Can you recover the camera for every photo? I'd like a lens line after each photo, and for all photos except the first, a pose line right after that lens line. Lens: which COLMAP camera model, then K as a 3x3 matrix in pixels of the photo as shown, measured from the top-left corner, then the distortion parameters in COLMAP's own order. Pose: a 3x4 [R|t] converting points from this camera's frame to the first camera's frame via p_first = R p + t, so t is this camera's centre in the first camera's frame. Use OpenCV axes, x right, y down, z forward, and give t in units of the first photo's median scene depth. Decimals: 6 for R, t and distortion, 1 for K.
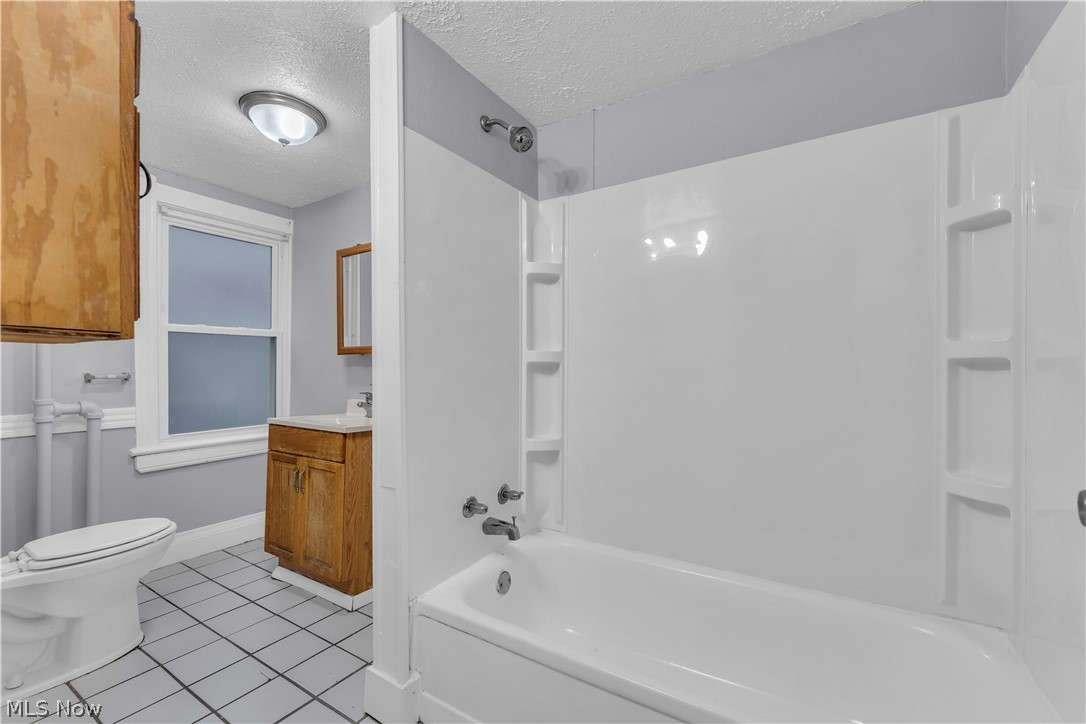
lens RADIAL K [[459.5, 0, 548.2], [0, 459.5, 366.3], [0, 0, 1]] dist [-0.000293, -0.000731]
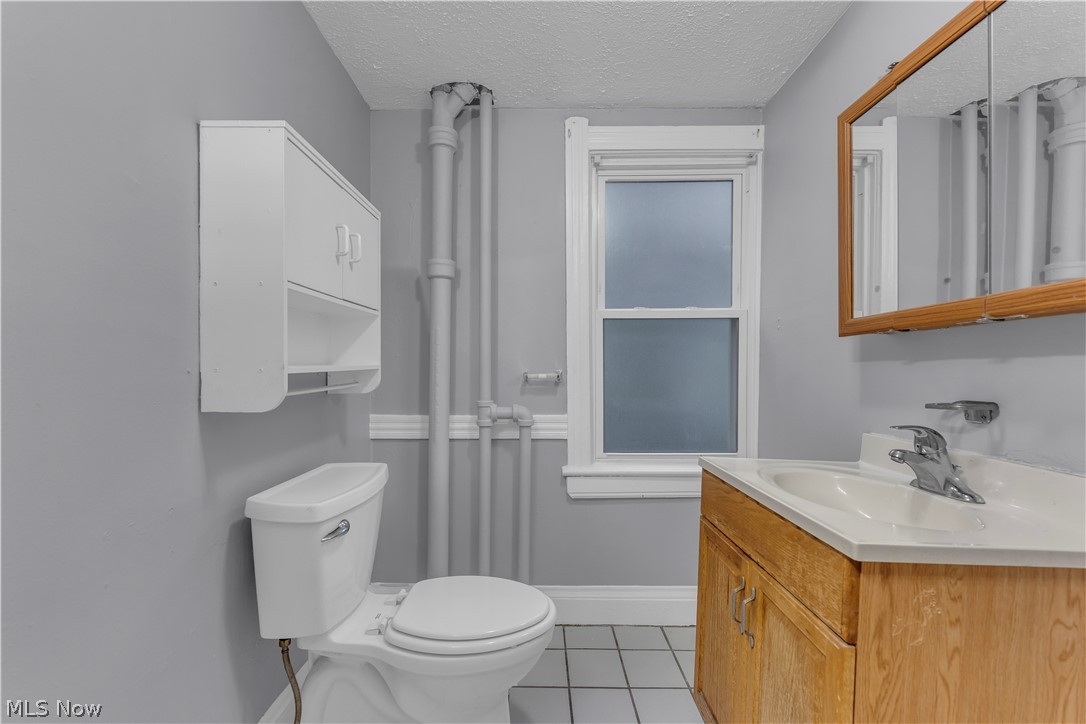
lens RADIAL K [[459.5, 0, 545.8], [0, 459.5, 369.7], [0, 0, 1]] dist [-0.000293, -0.000731]
pose [[0.531144, 0.003625, -0.847274, -0.253253], [-0.000782, 0.999993, 0.003789, 0.007954], [0.847281, -0.001350, 0.531143, 0.571759]]
